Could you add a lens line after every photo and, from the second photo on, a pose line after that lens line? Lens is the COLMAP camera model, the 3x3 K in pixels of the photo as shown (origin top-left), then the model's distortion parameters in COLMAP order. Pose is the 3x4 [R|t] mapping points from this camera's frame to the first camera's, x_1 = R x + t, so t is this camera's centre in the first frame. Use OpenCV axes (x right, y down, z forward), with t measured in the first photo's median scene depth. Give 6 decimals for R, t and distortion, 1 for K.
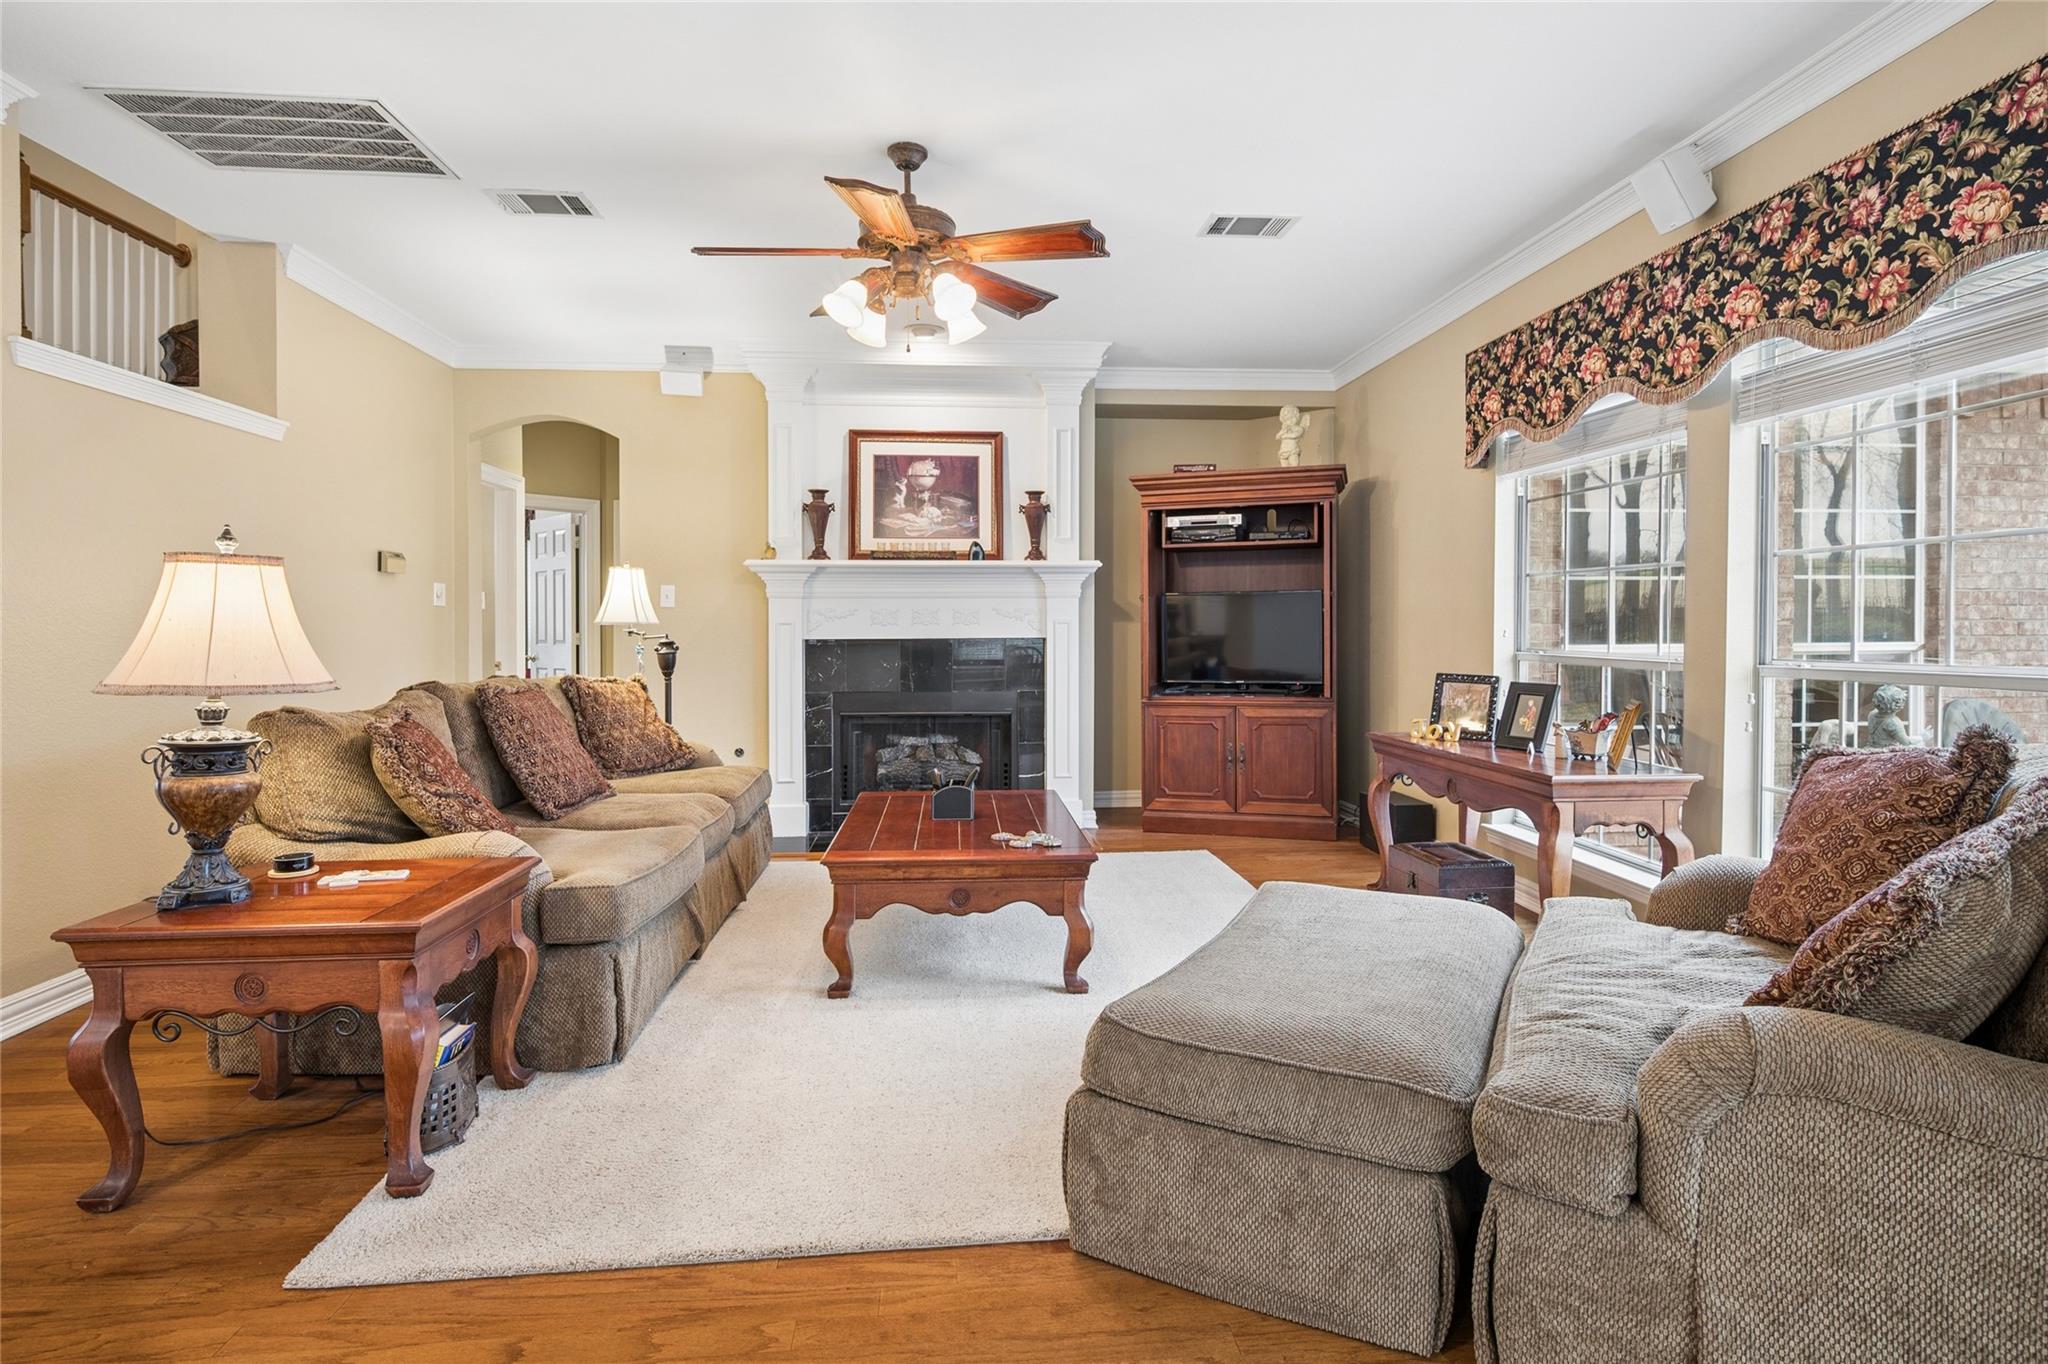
lens RADIAL K [[1074.1, 0, 1018.3], [0, 1074.1, 646.0], [0, 0, 1]] dist [-0.004004, 0.001278]
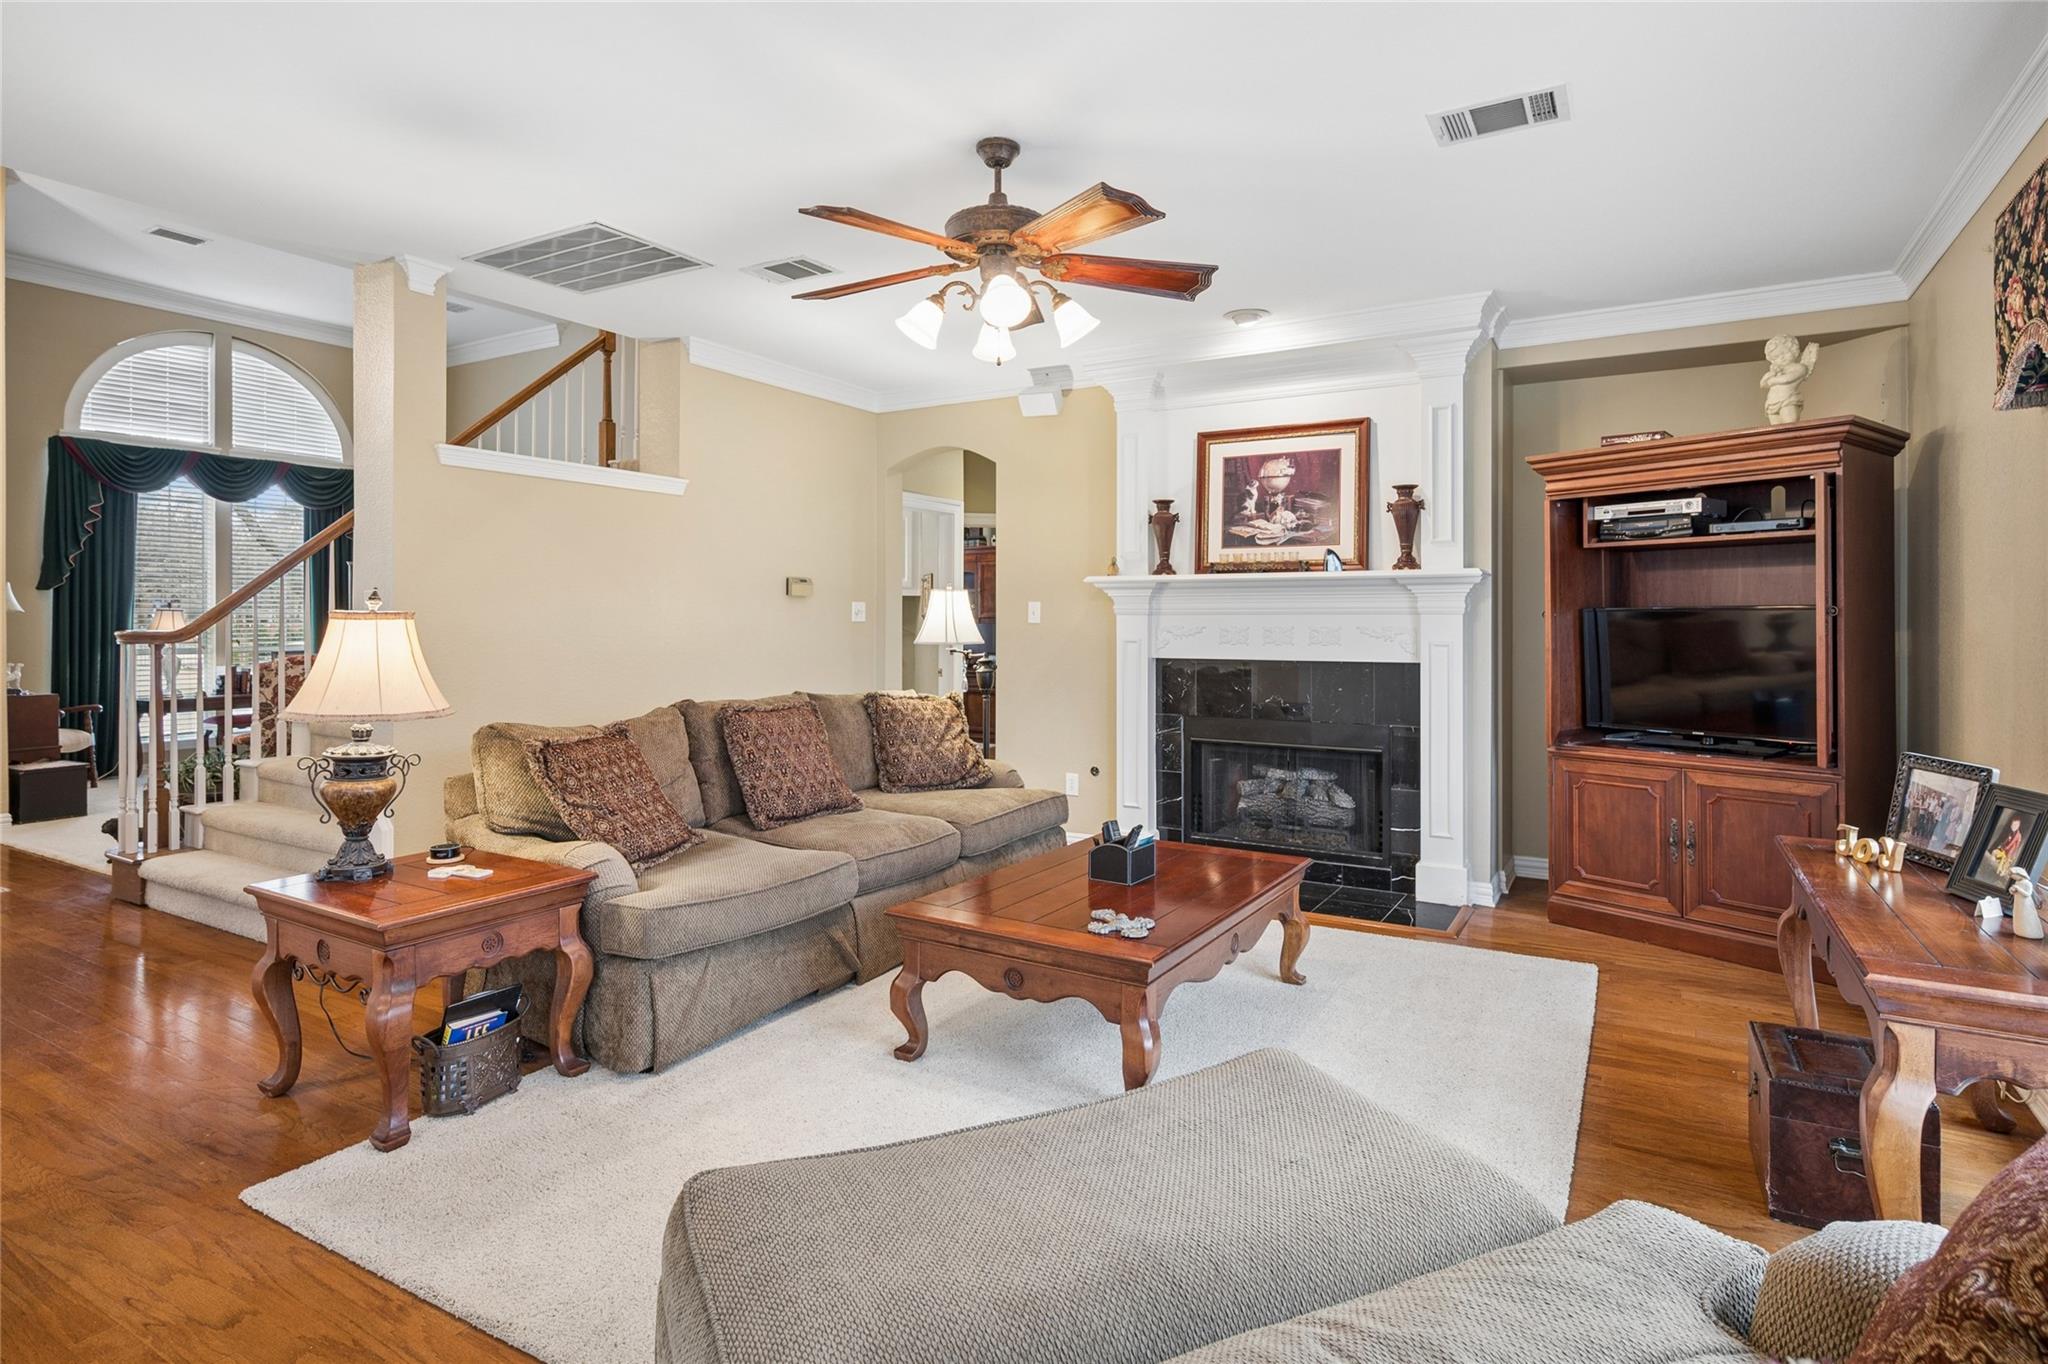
lens RADIAL K [[1074.1, 0, 986.5], [0, 1074.1, 620.2], [0, 0, 1]] dist [-0.004004, 0.001278]
pose [[0.808643, 0.004372, -0.588284, 0.246072], [-0.013831, 0.999837, -0.011581, -0.027242], [0.588138, 0.017501, 0.808571, 0.150284]]
